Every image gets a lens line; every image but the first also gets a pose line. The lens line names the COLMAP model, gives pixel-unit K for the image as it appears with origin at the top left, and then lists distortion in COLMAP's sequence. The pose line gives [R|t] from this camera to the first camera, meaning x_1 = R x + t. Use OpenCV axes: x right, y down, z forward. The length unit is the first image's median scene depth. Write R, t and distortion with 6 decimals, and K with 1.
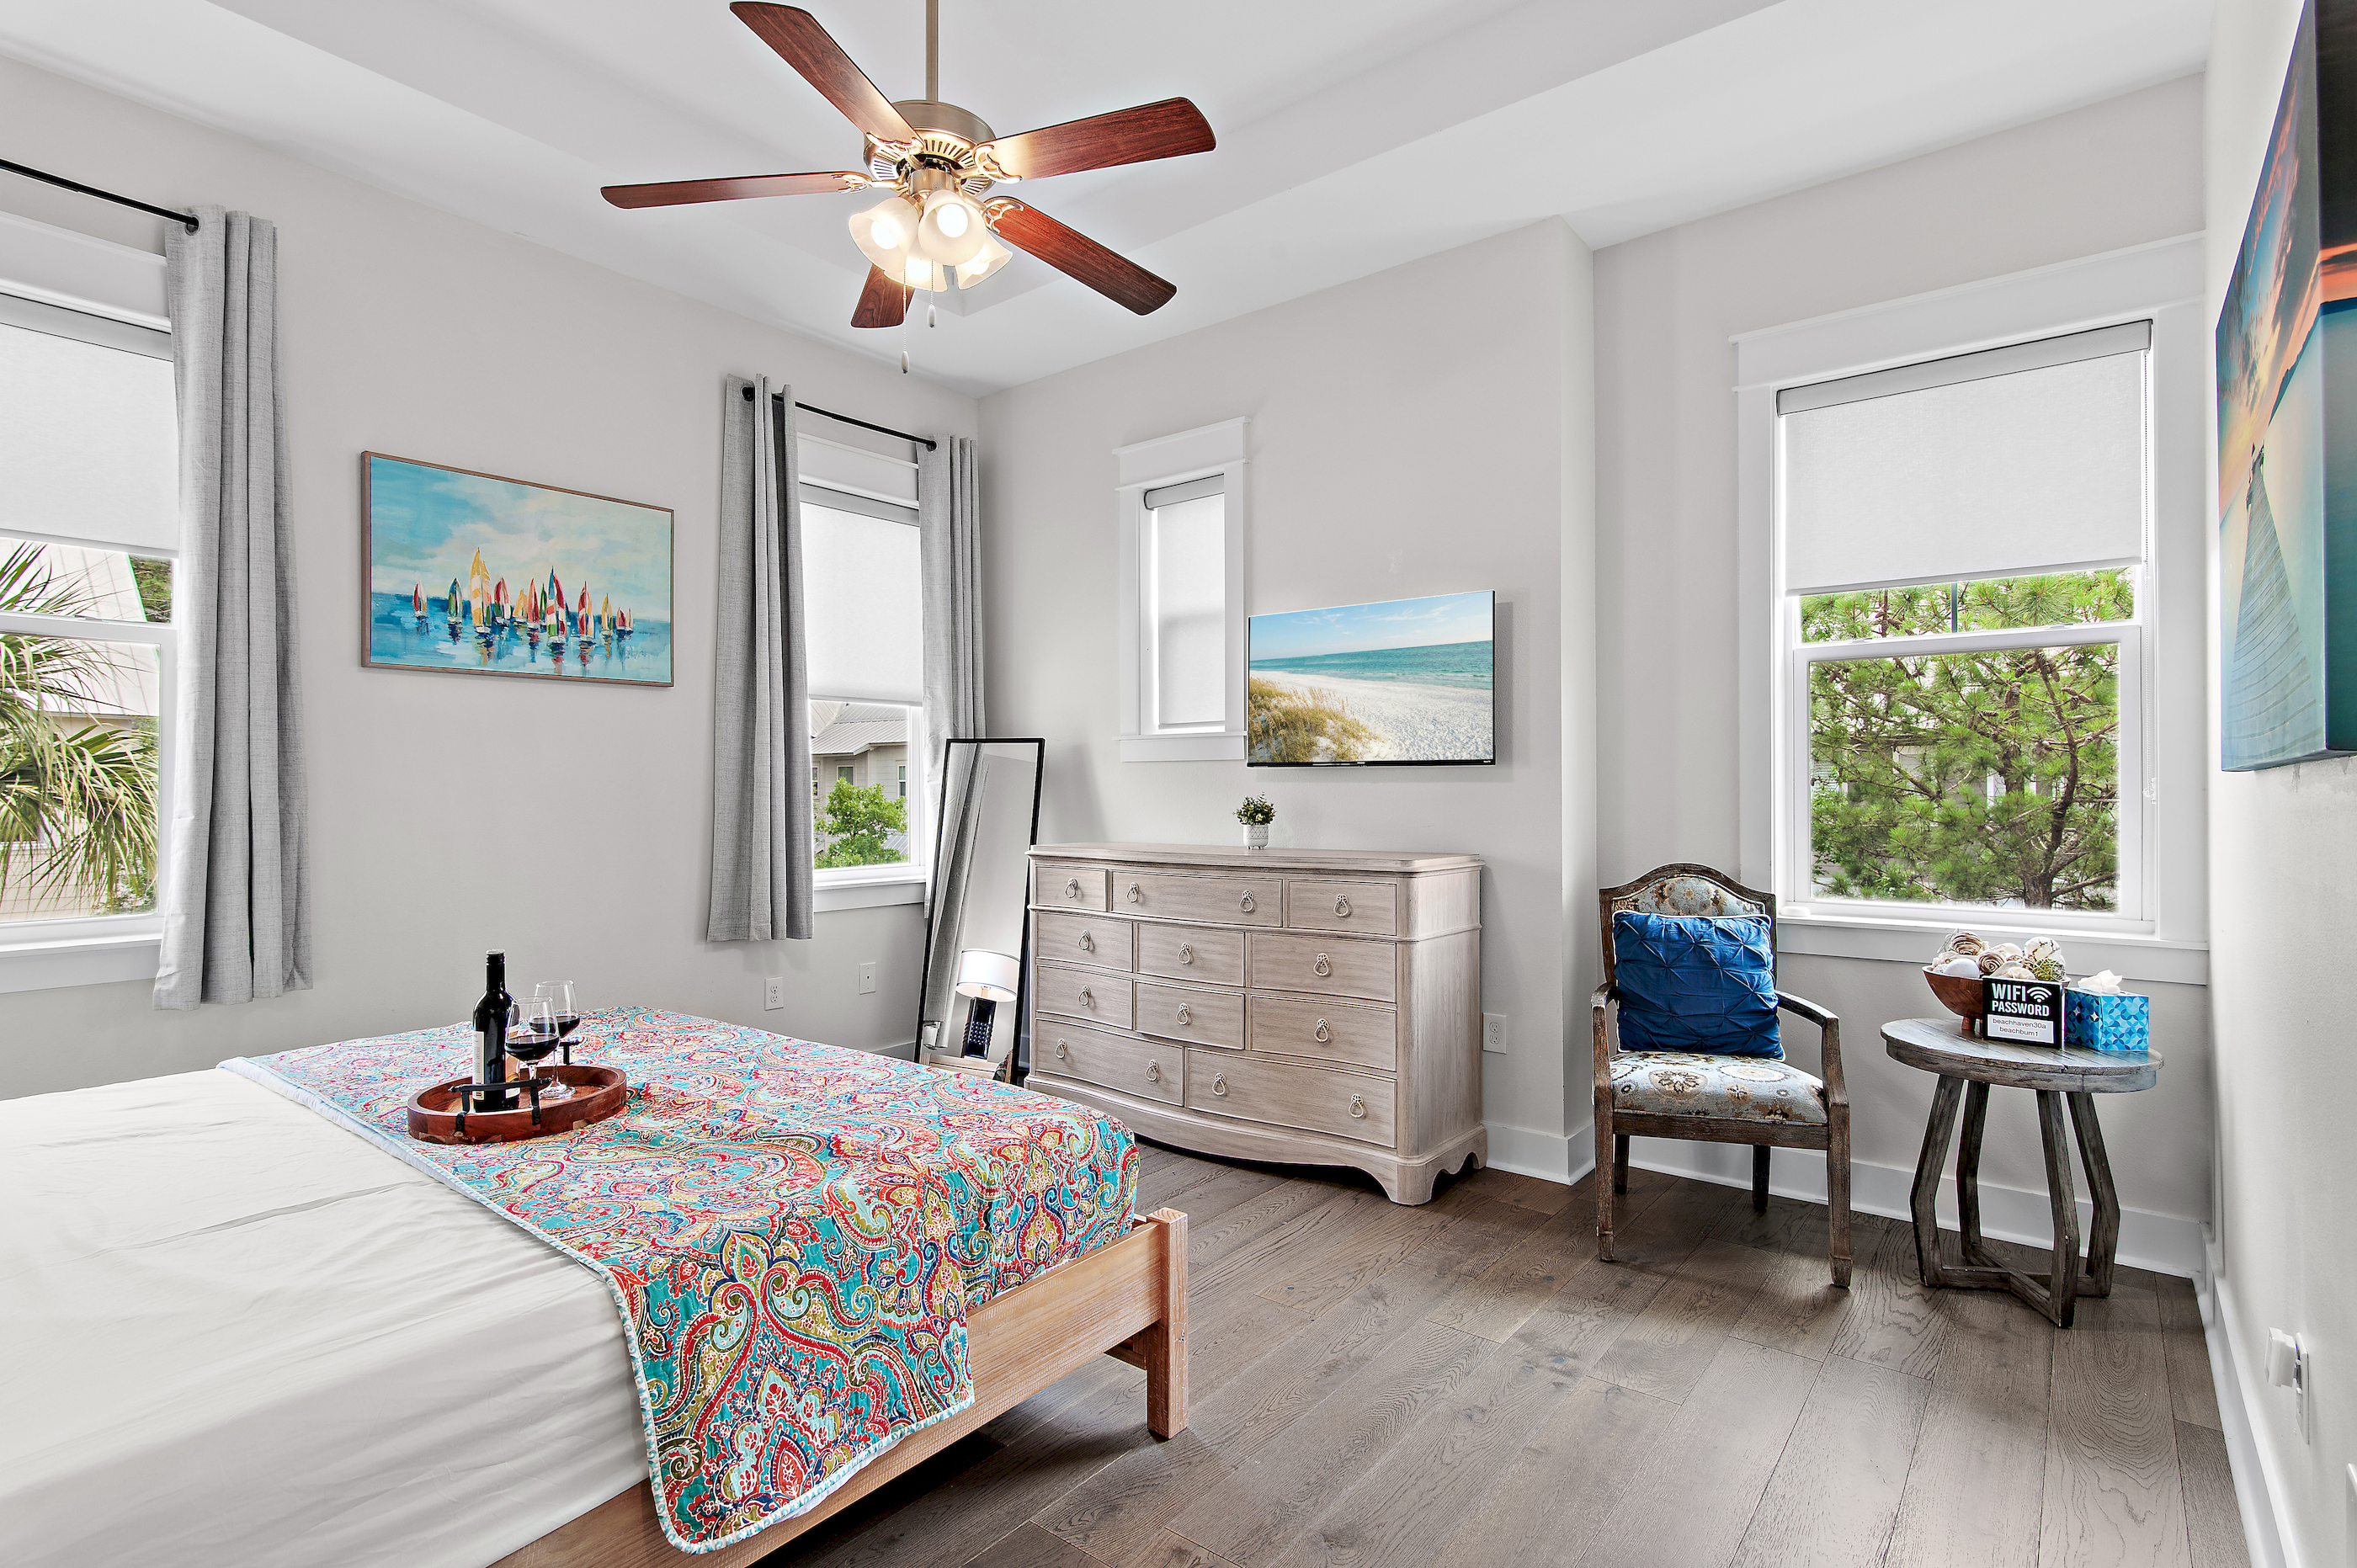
lens RADIAL K [[1142.7, 0, 1179.2], [0, 1142.7, 792.0], [0, 0, 1]] dist [0.002979, -0.000111]
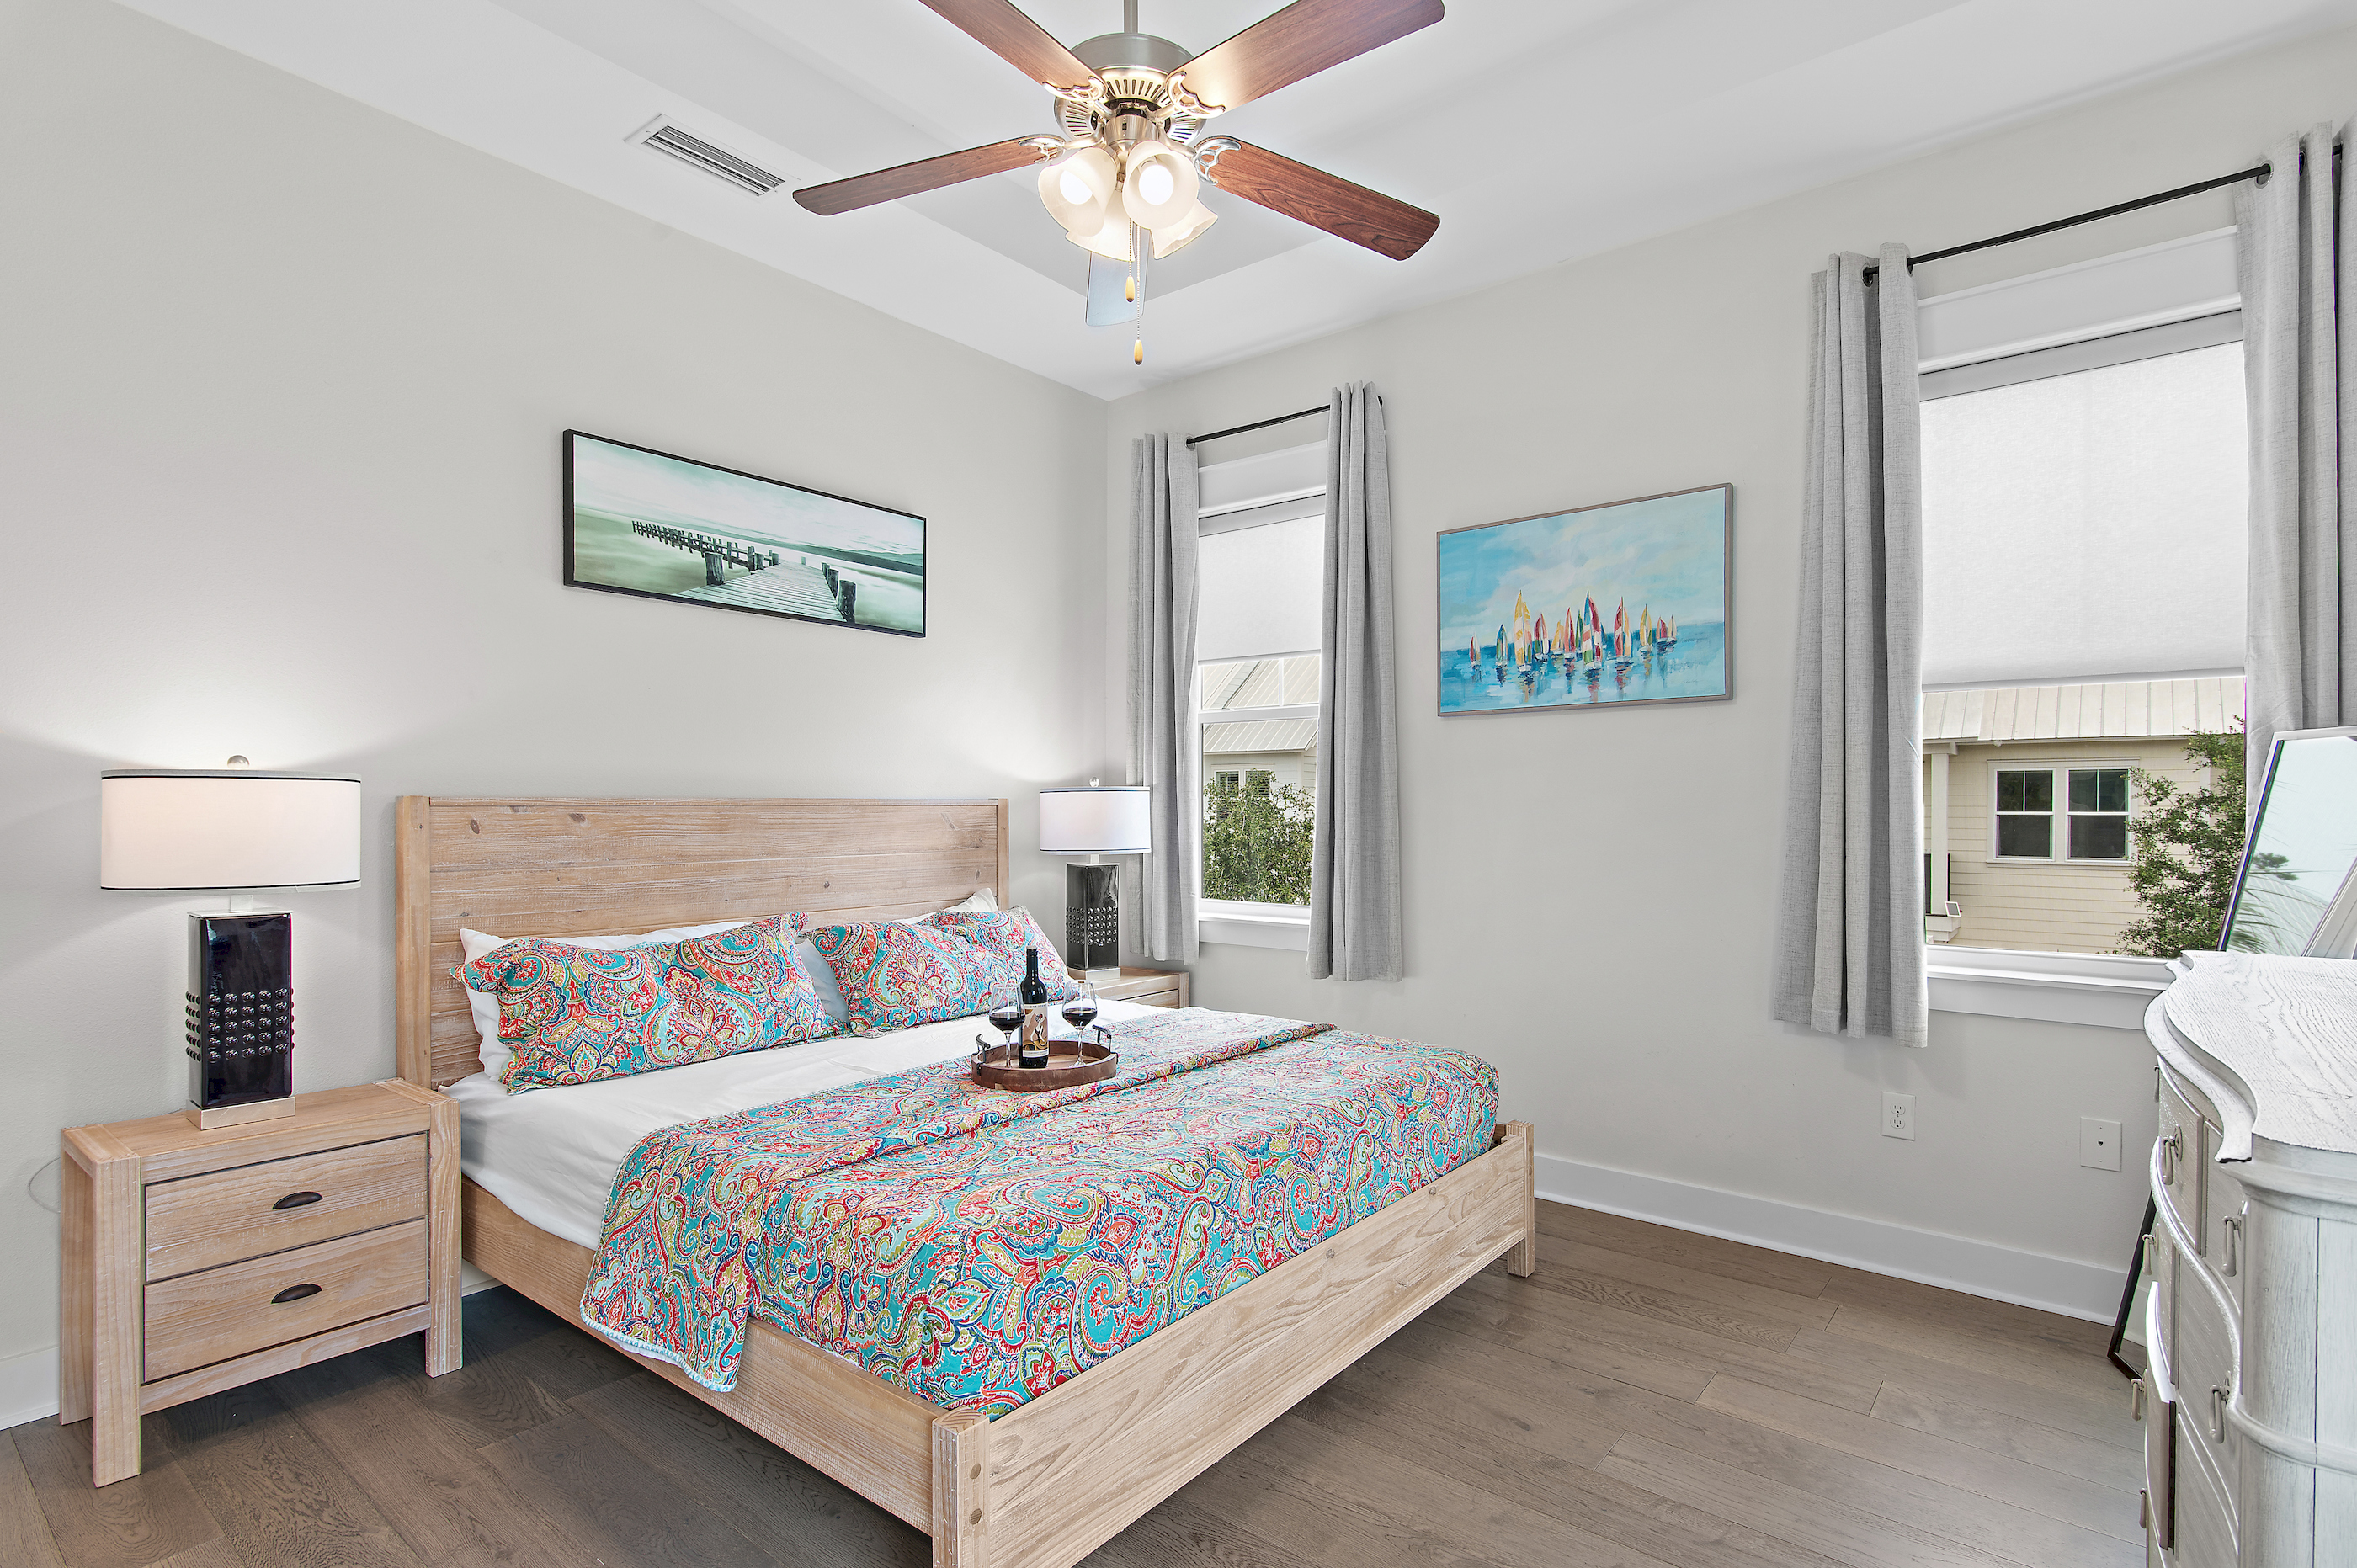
lens RADIAL K [[1142.7, 0, 1133.1], [0, 1142.7, 807.0], [0, 0, 1]] dist [0.002979, -0.000111]
pose [[-0.025658, 0.006789, -0.999648, 0.430995], [0.001346, 0.999976, 0.006757, -0.022971], [0.999670, -0.001172, -0.025666, 0.659052]]
